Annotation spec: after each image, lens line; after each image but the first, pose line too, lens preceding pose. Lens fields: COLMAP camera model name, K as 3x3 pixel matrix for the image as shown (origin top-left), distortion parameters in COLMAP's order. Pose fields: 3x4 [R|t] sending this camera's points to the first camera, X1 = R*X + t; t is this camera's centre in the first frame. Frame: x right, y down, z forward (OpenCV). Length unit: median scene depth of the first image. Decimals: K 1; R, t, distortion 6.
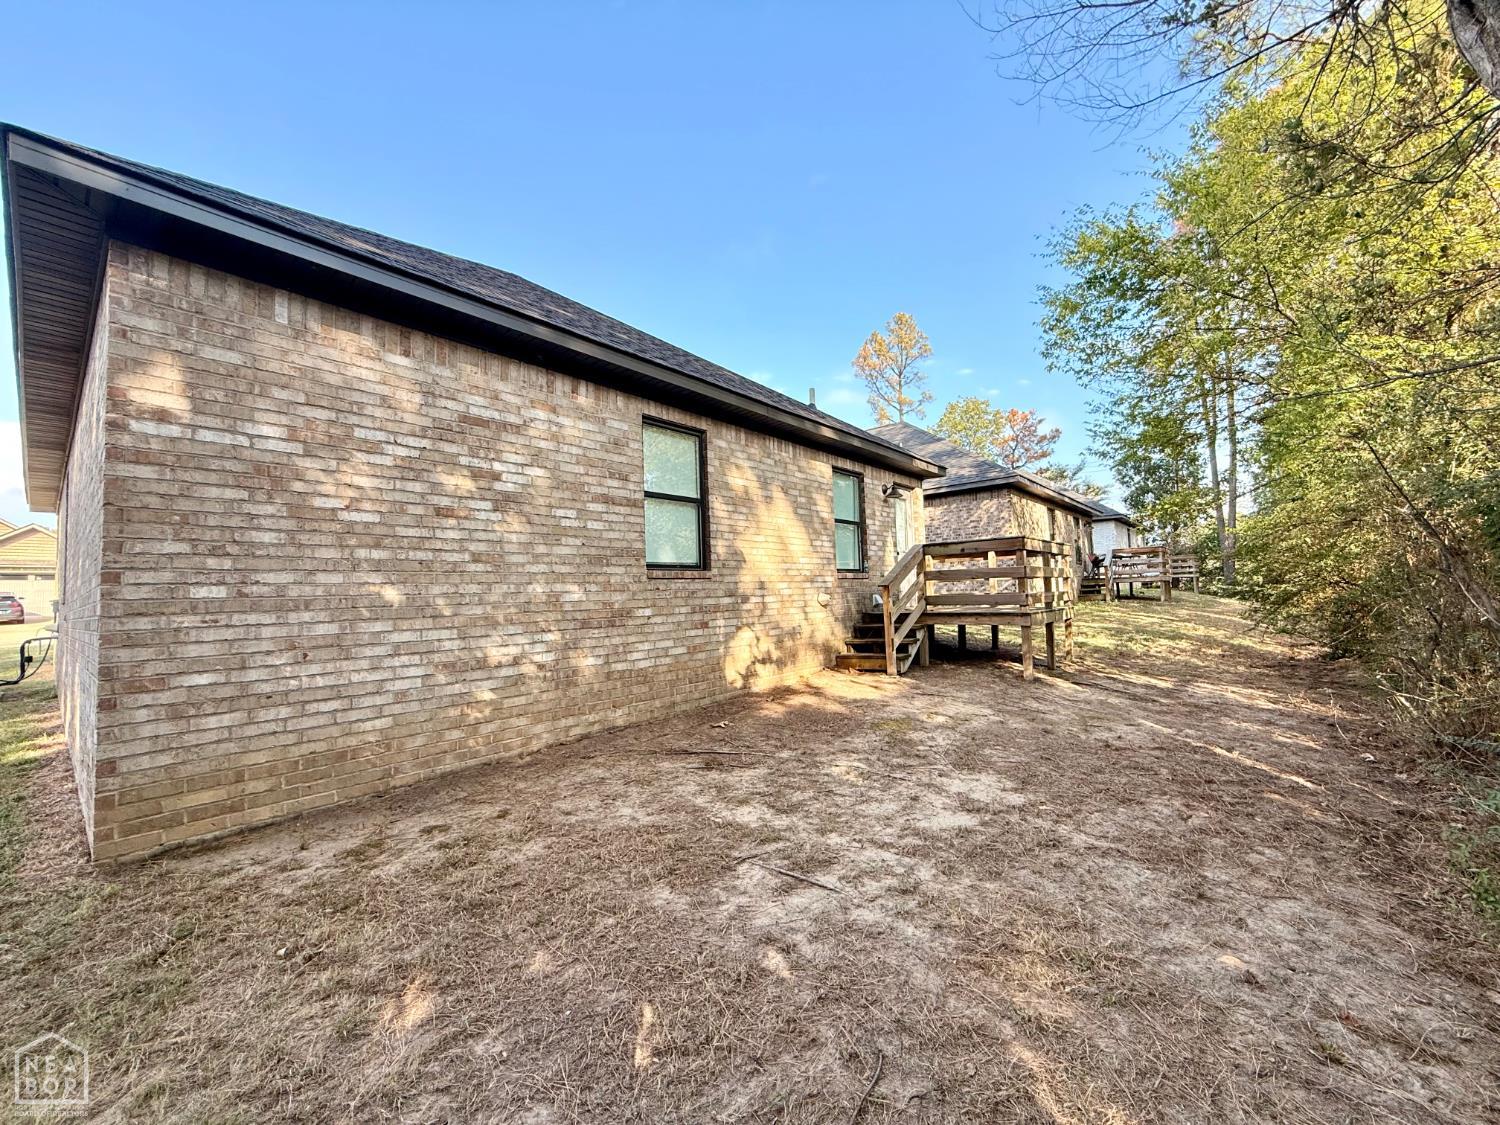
lens RADIAL K [[595.2, 0, 748.8], [0, 595.2, 558.5], [0, 0, 1]] dist [-0.003577, -0.000733]
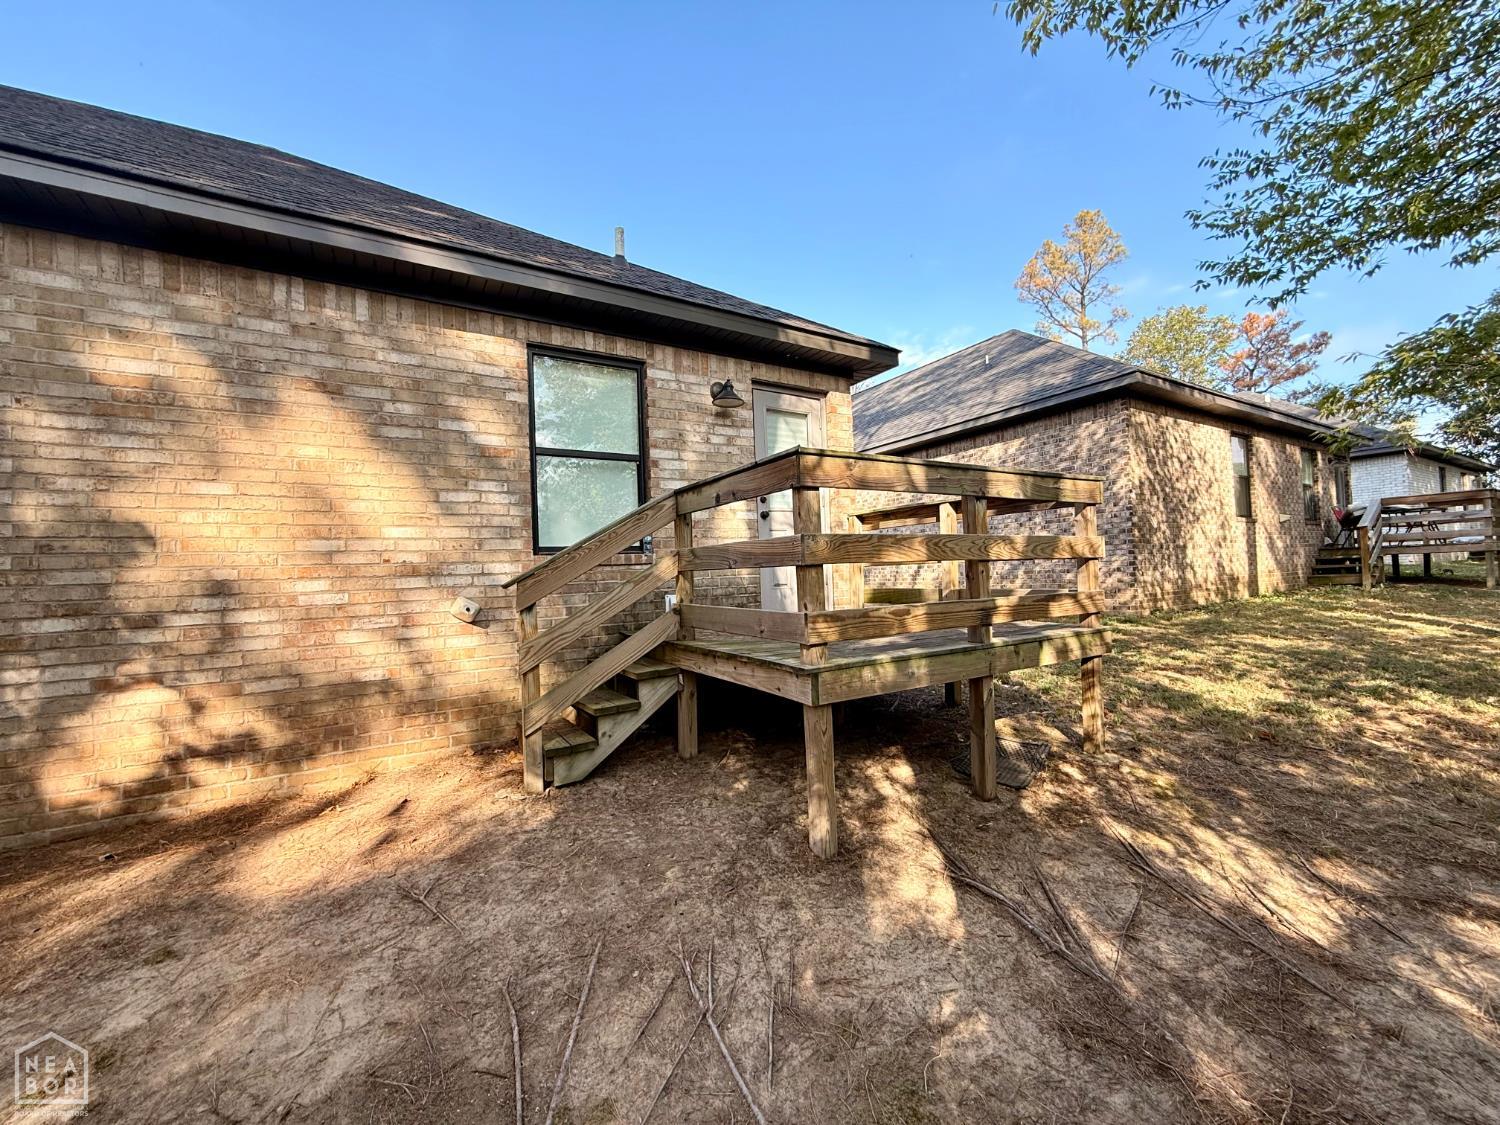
lens RADIAL K [[595.2, 0, 751.1], [0, 595.2, 568.9], [0, 0, 1]] dist [-0.003577, -0.000733]
pose [[0.949429, -0.011375, -0.313775, 0.294137], [0.029237, 0.998204, 0.052280, 0.008598], [0.312617, -0.058810, 0.948057, 0.357309]]
